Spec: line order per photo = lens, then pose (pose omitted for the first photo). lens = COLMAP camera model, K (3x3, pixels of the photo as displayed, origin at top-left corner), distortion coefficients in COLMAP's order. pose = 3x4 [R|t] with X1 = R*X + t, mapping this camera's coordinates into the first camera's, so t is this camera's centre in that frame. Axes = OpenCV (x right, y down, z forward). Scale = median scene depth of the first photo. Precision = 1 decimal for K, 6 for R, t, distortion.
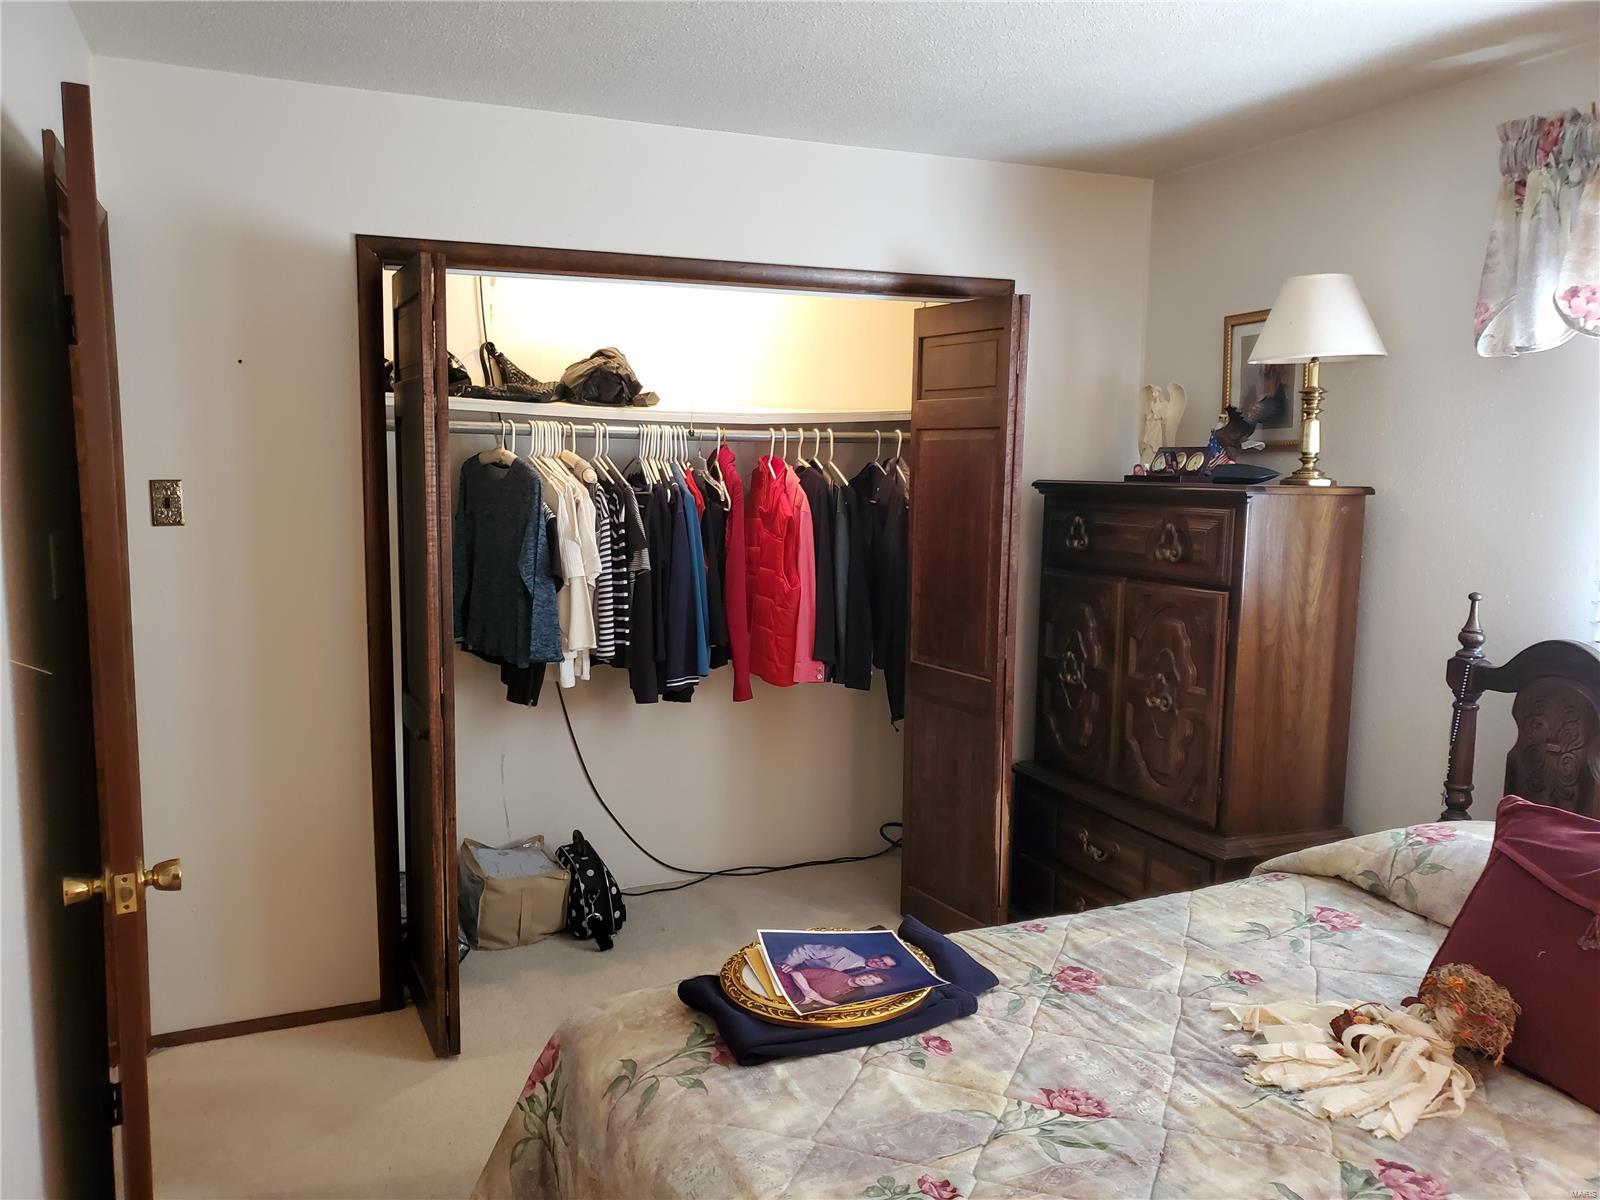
lens RADIAL K [[1248.1, 0, 796.4], [0, 1248.1, 628.3], [0, 0, 1]] dist [-0.003456, 0.031982]
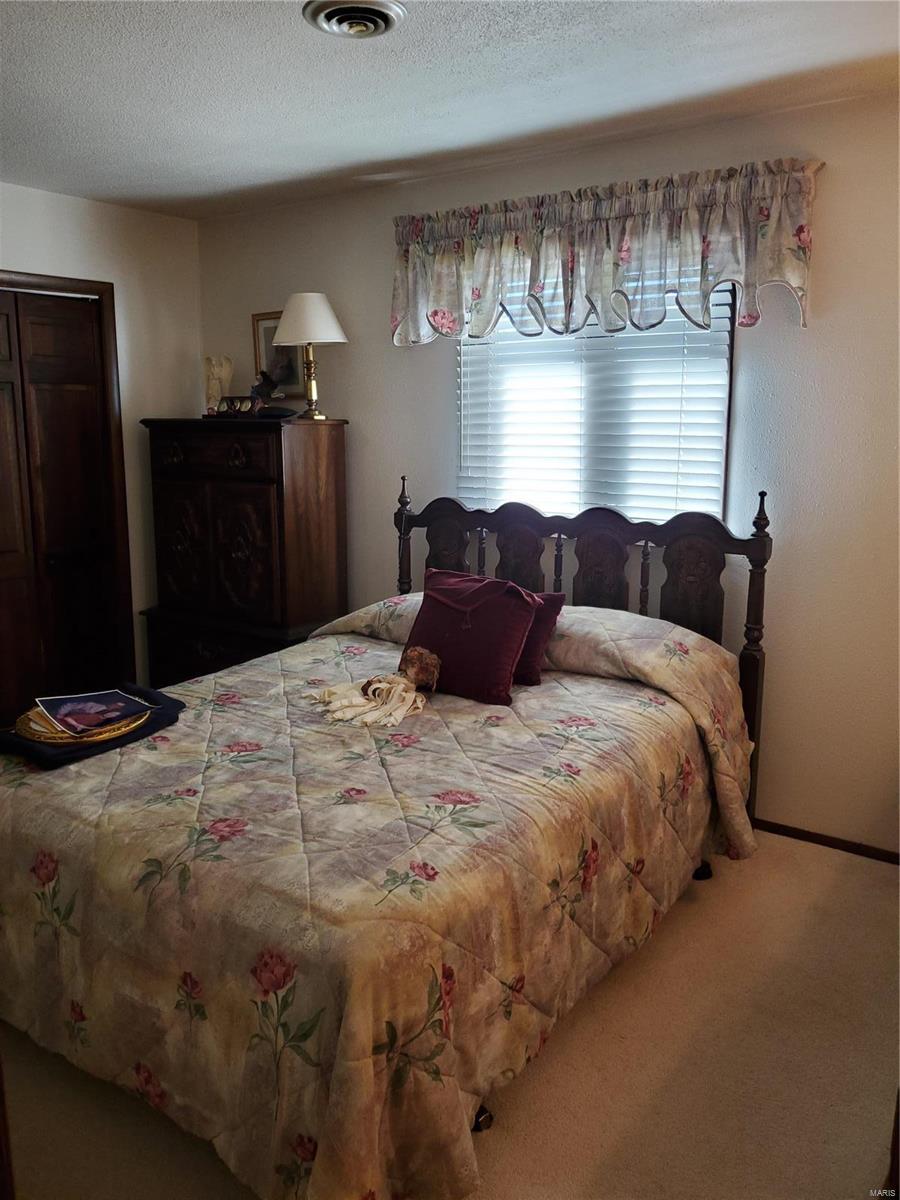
lens RADIAL K [[938.8, 0, 426.9], [0, 938.8, 569.1], [0, 0, 1]] dist [0.098797, -0.221841]
pose [[0.861556, -0.098027, 0.498109, -0.186091], [0.080503, 0.995146, 0.056600, 0.045968], [-0.501239, -0.008665, 0.865265, -0.306109]]
